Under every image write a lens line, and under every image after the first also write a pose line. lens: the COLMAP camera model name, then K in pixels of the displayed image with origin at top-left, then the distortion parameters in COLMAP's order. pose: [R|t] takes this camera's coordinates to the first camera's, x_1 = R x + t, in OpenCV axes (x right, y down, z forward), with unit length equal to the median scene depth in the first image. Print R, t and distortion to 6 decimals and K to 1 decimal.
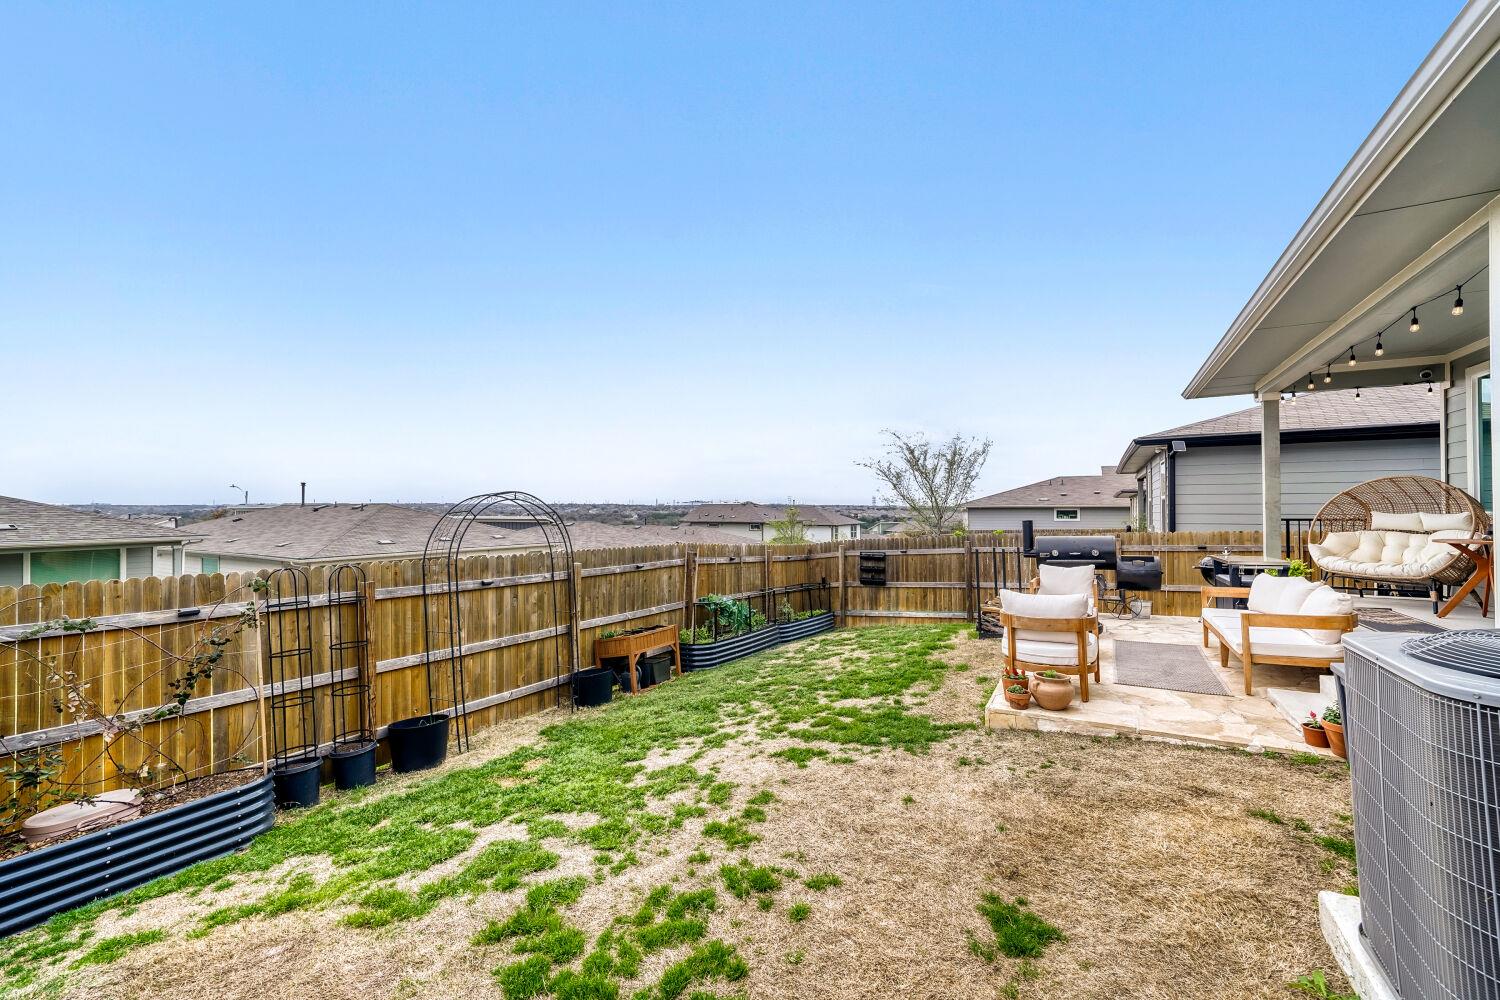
lens RADIAL K [[597.5, 0, 750.0], [0, 597.5, 500.0], [0, 0, 1]] dist [0.001153, 0.000063]
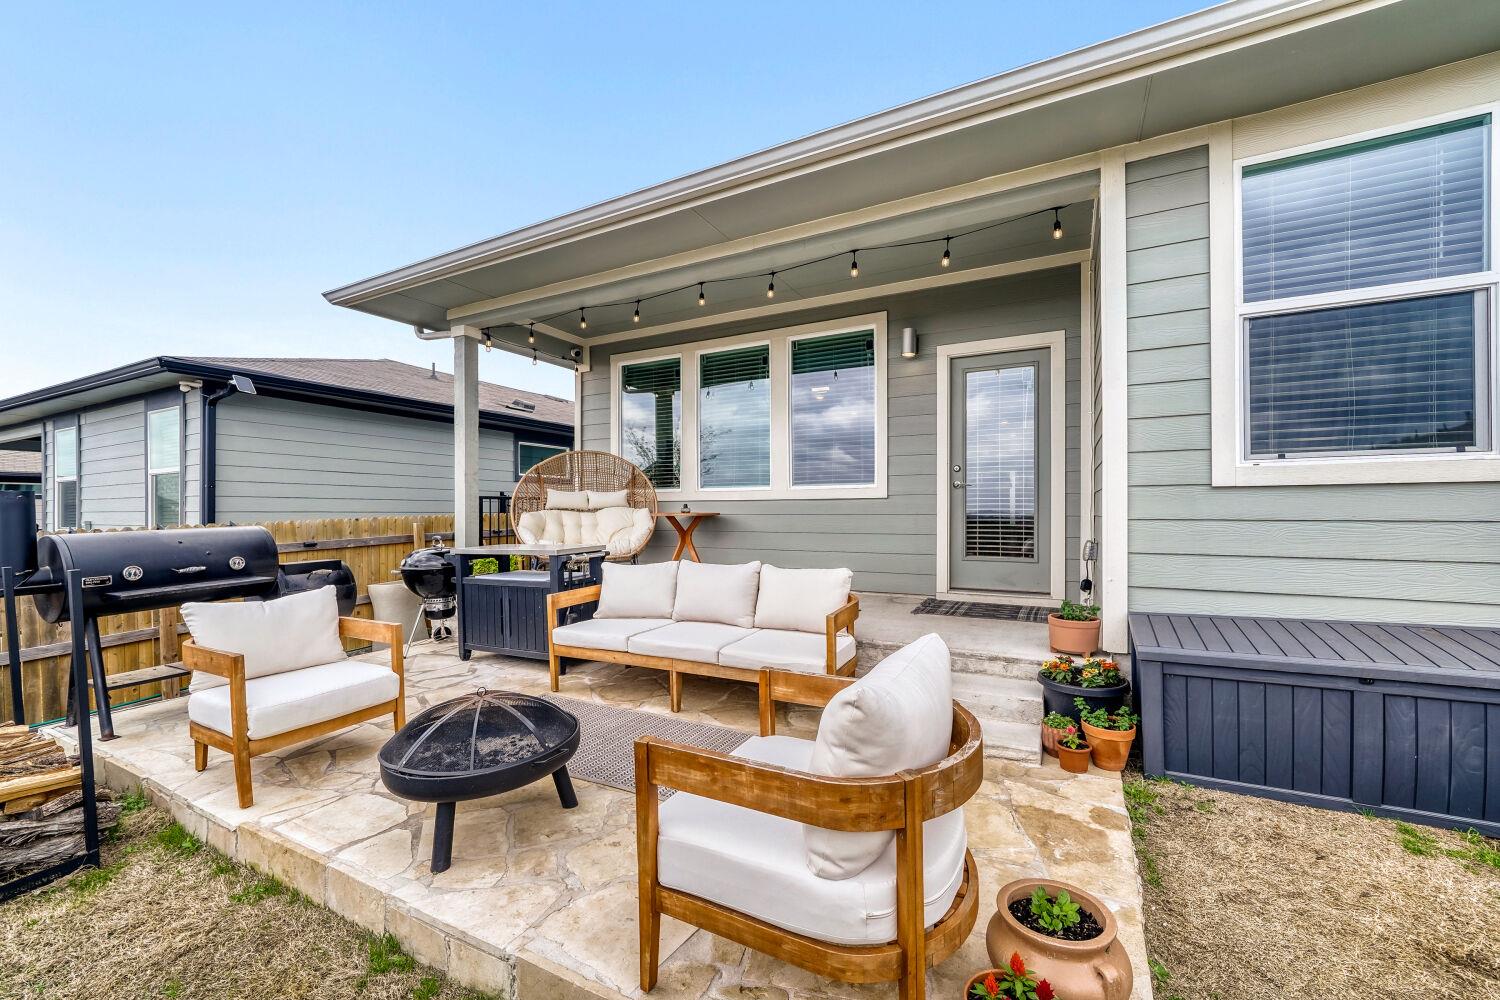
lens RADIAL K [[597.5, 0, 750.0], [0, 597.5, 500.0], [0, 0, 1]] dist [0.001153, 0.000063]
pose [[0.043933, 0.016687, 0.998895, 0.144228], [-0.020611, 0.999663, -0.015793, 0.041456], [-0.998822, -0.019894, 0.044262, 0.622090]]
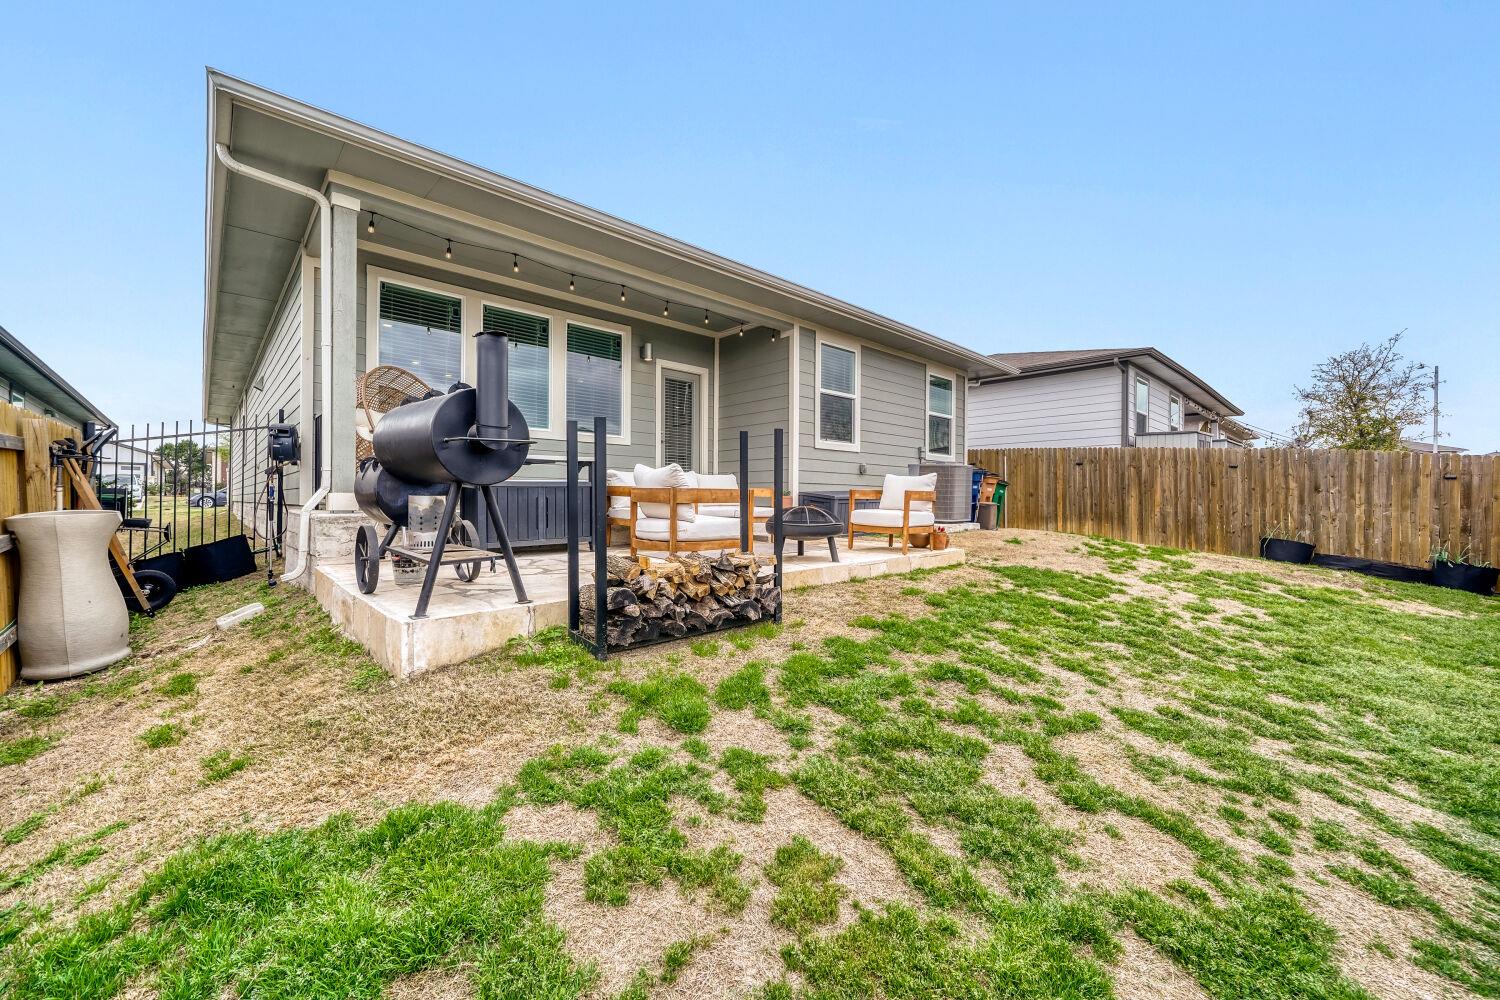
lens RADIAL K [[597.5, 0, 750.0], [0, 597.5, 500.0], [0, 0, 1]] dist [0.001153, 0.000063]
pose [[-0.930250, -0.005749, 0.366882, 0.247210], [-0.015931, 0.999567, -0.024731, 0.158746], [-0.366581, -0.028850, -0.929939, 1.509639]]
